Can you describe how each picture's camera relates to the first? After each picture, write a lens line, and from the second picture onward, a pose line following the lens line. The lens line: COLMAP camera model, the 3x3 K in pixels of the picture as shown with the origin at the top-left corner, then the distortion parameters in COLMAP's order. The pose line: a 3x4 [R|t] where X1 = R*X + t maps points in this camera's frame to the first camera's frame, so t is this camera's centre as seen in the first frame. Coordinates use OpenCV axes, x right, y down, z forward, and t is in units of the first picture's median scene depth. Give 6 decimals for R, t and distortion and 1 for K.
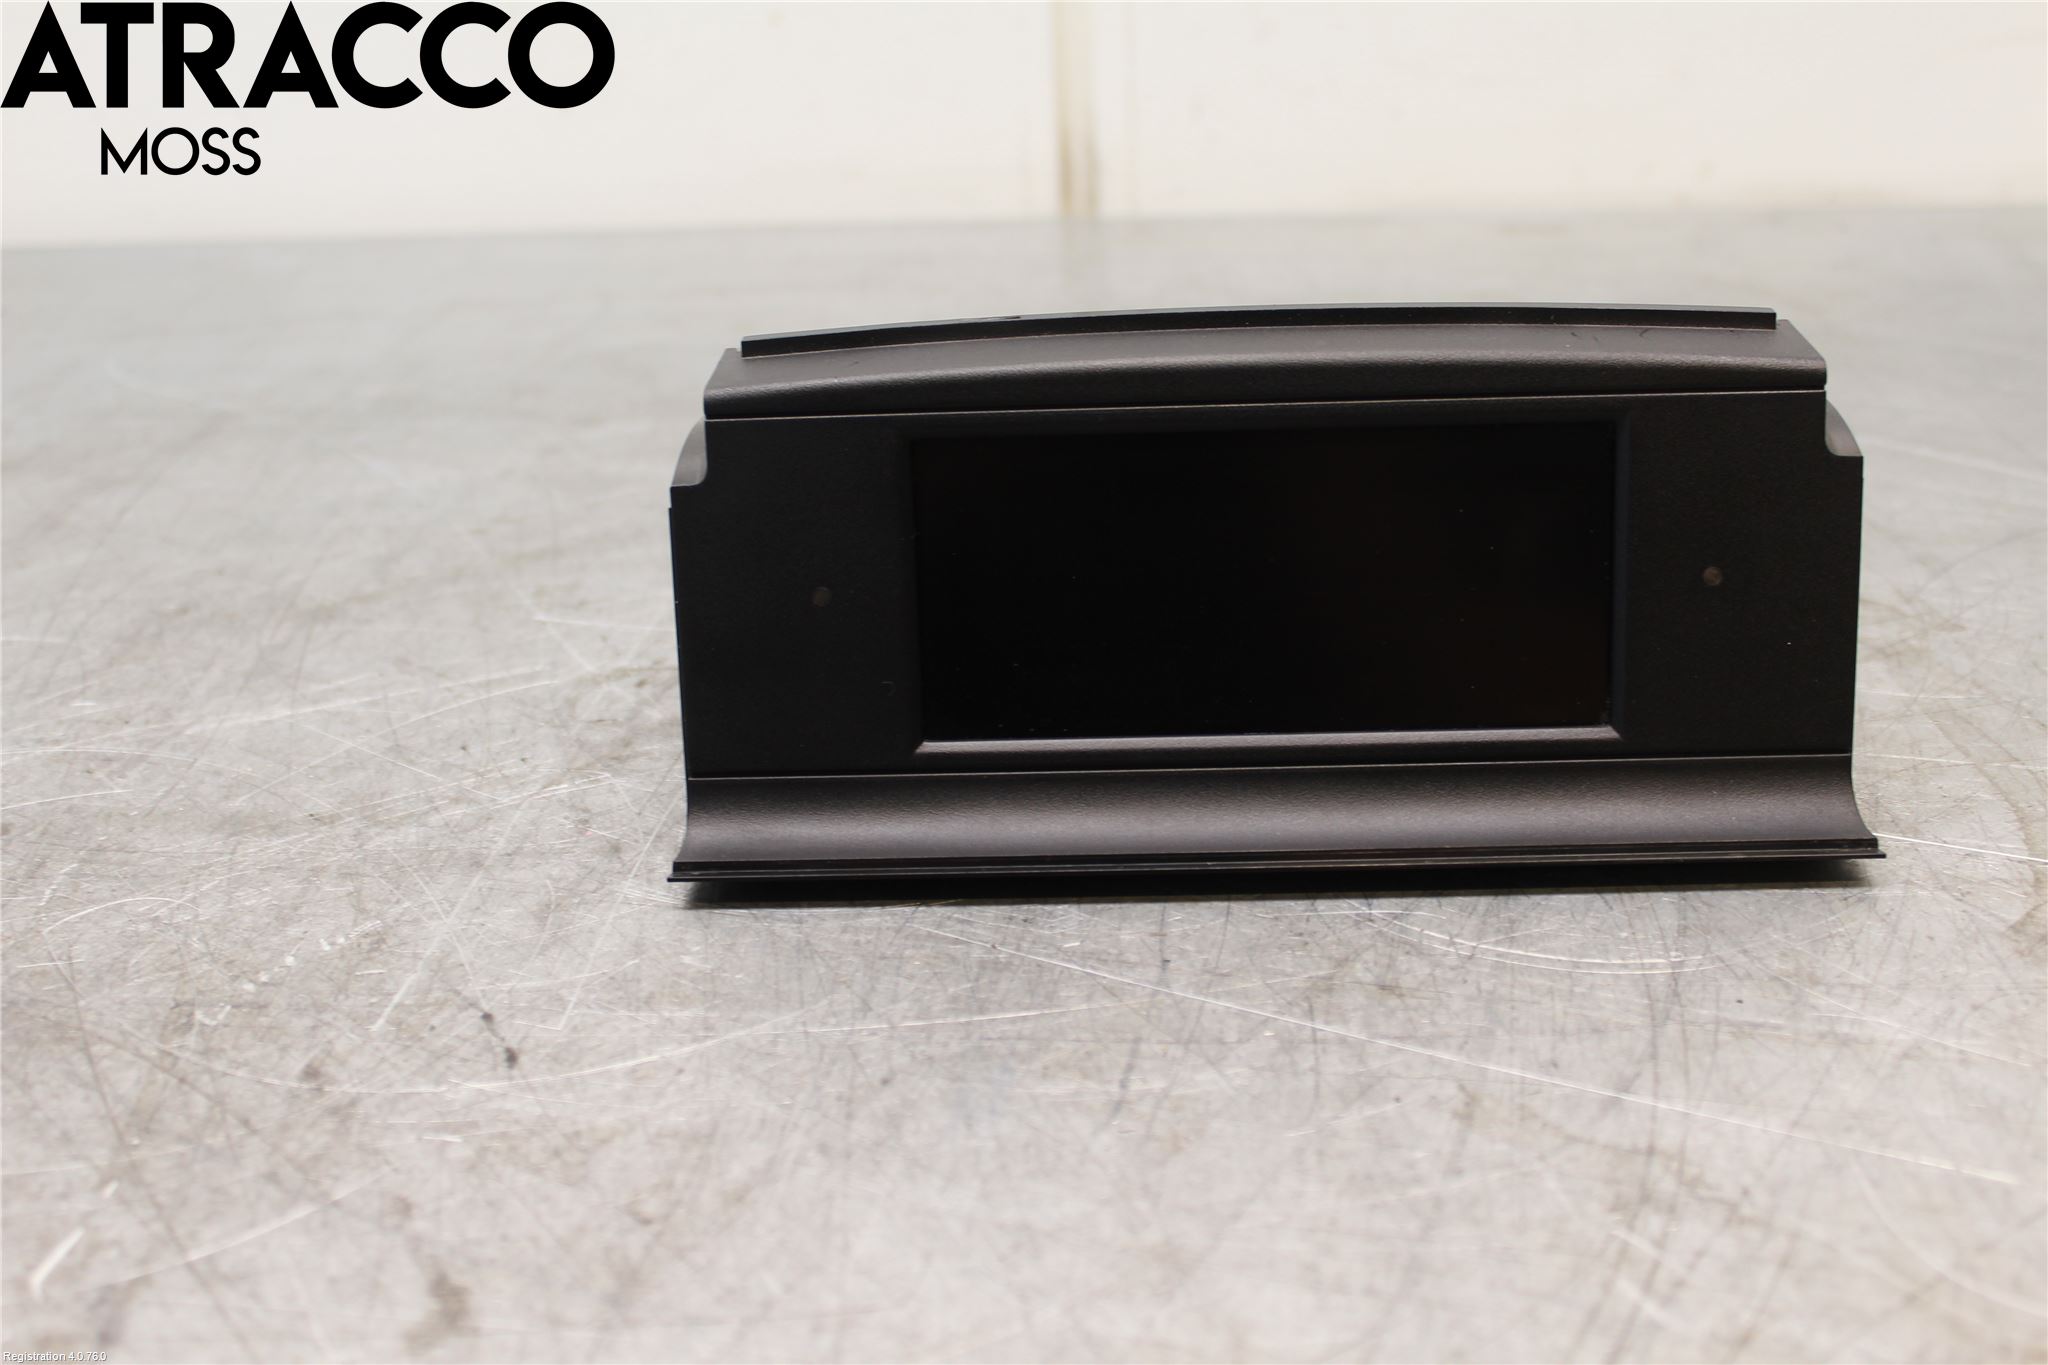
lens RADIAL K [[2213.5, 0, 1024.0], [0, 2213.5, 682.5], [0, 0, 1]] dist [-0.097771, 0.049277]
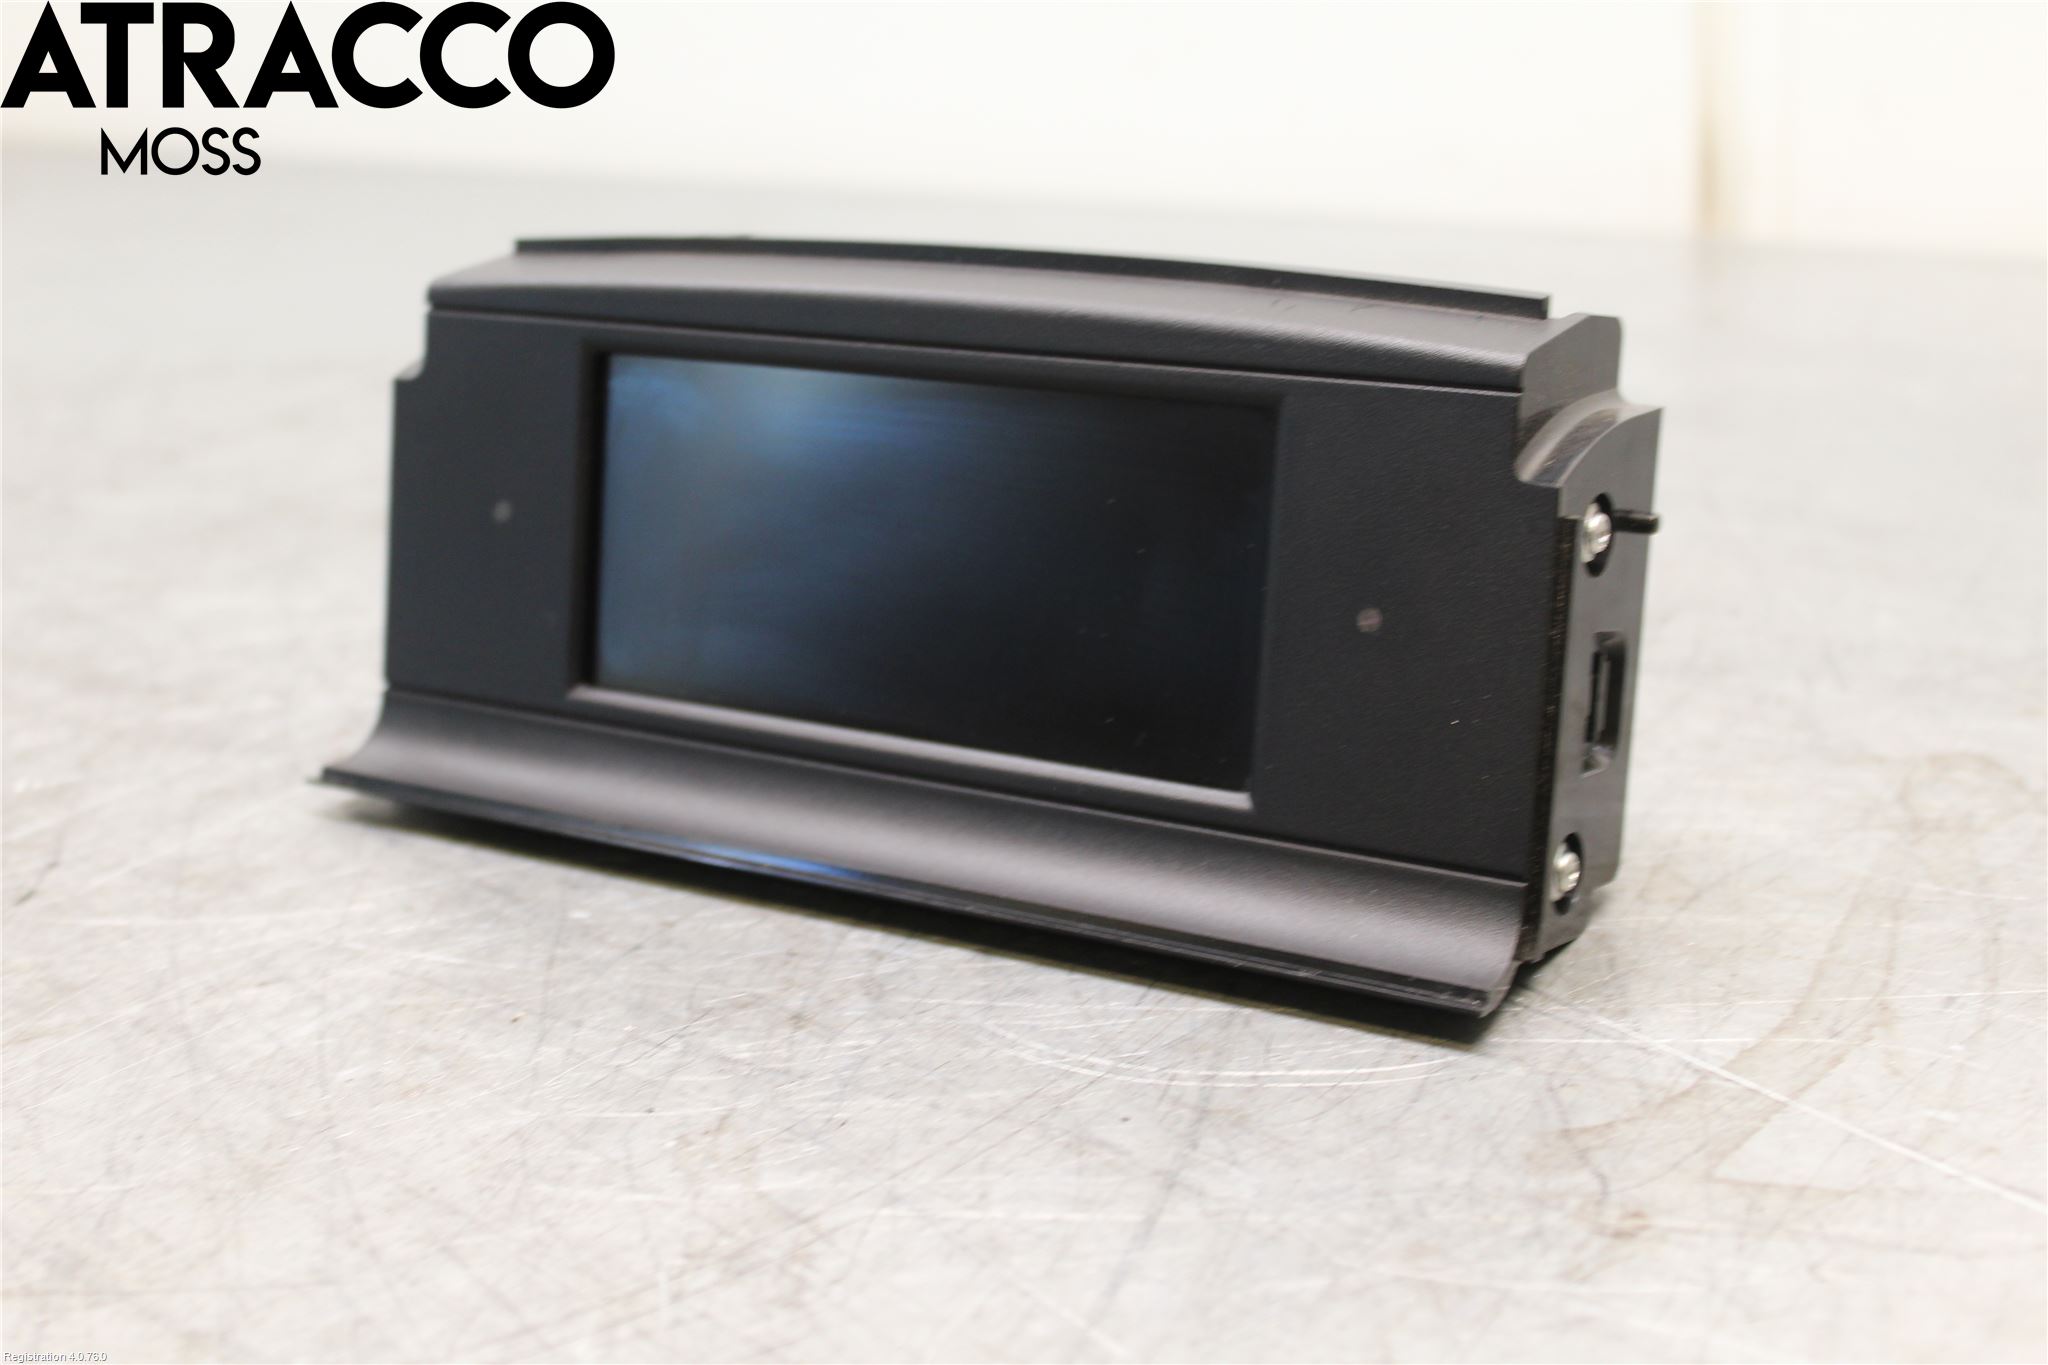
lens RADIAL K [[2937.7, 0, 1024.0], [0, 2937.7, 682.5], [0, 0, 1]] dist [-0.015985, -0.013402]
pose [[0.861438, 0.150712, -0.484984, 0.743639], [-0.185625, 0.982316, -0.024449, 0.022364], [0.472723, 0.111087, 0.874181, 0.036656]]
